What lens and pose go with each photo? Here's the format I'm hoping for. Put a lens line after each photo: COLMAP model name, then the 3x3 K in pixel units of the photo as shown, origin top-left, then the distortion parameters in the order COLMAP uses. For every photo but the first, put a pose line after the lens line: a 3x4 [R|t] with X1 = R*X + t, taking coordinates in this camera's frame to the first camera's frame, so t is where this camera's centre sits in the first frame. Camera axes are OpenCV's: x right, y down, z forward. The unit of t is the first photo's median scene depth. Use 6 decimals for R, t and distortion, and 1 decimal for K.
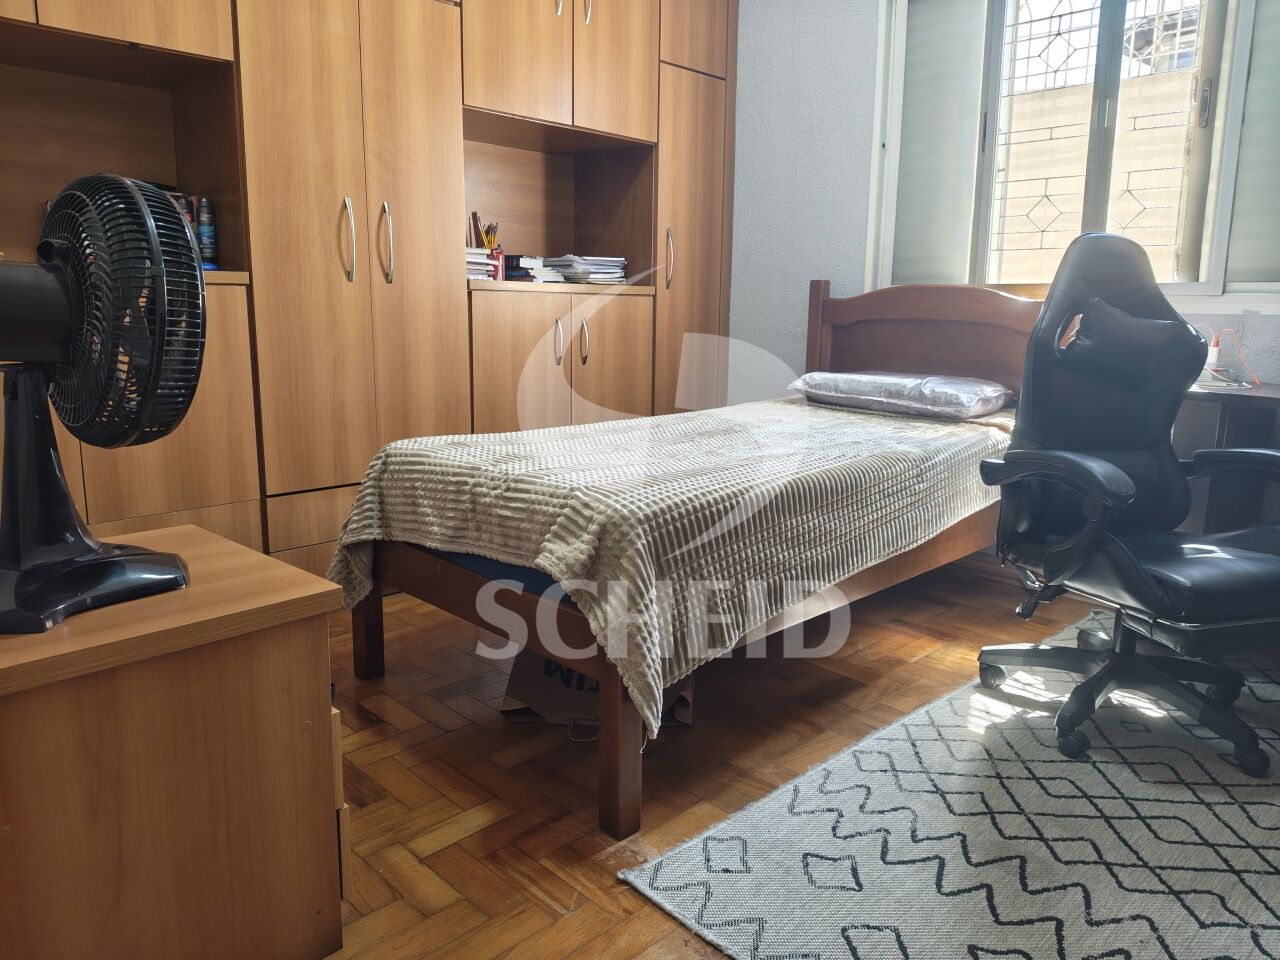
lens RADIAL K [[916.4, 0, 641.0], [0, 916.4, 476.0], [0, 0, 1]] dist [0.027890, -0.026700]
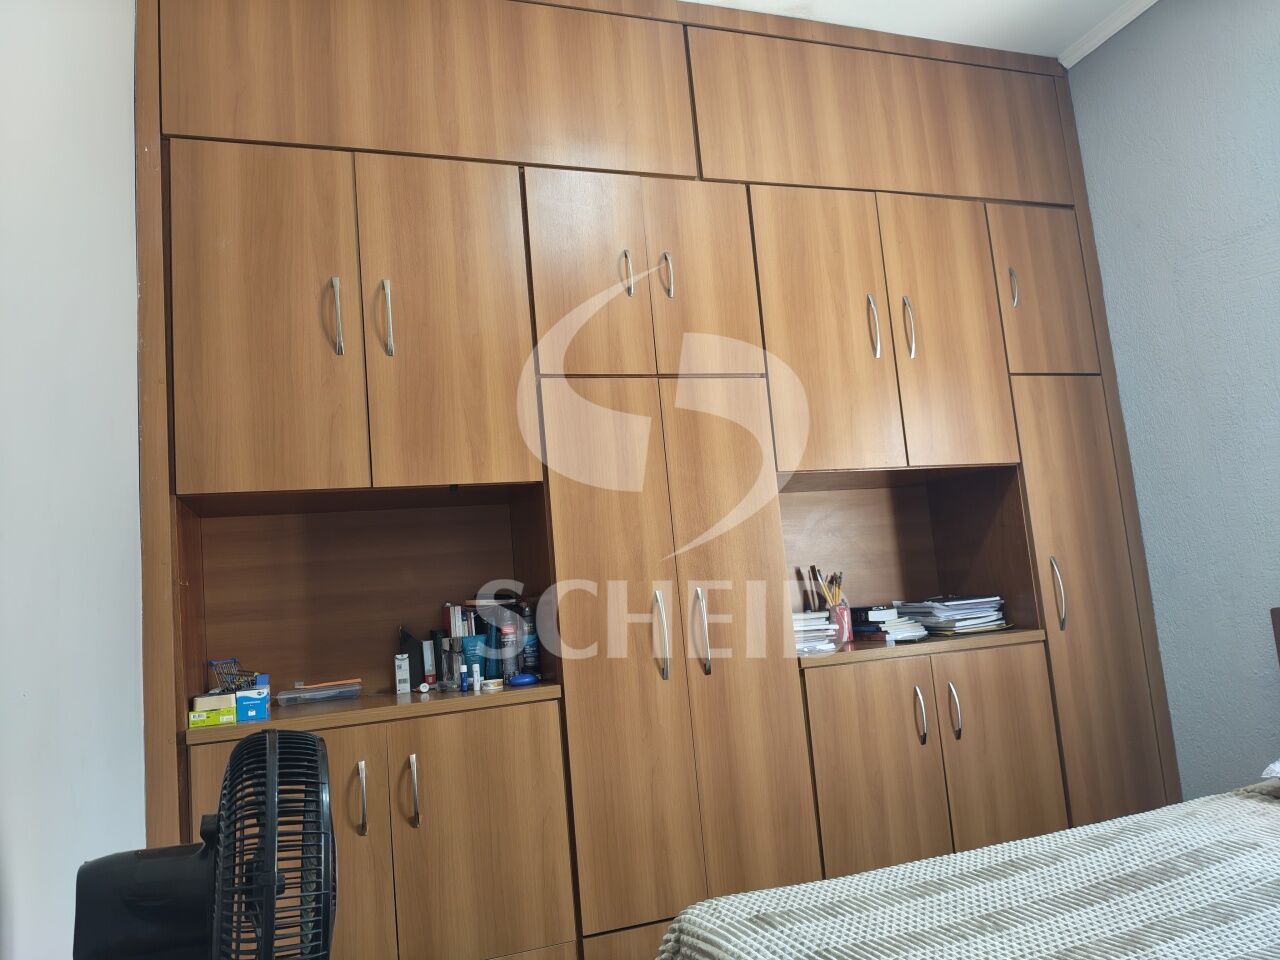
lens RADIAL K [[916.4, 0, 642.9], [0, 916.4, 480.4], [0, 0, 1]] dist [0.027890, -0.026700]
pose [[0.895461, -0.138515, -0.423040, 0.062364], [0.018410, 0.961064, -0.275711, -0.121427], [0.444759, 0.239100, 0.863146, 0.124590]]
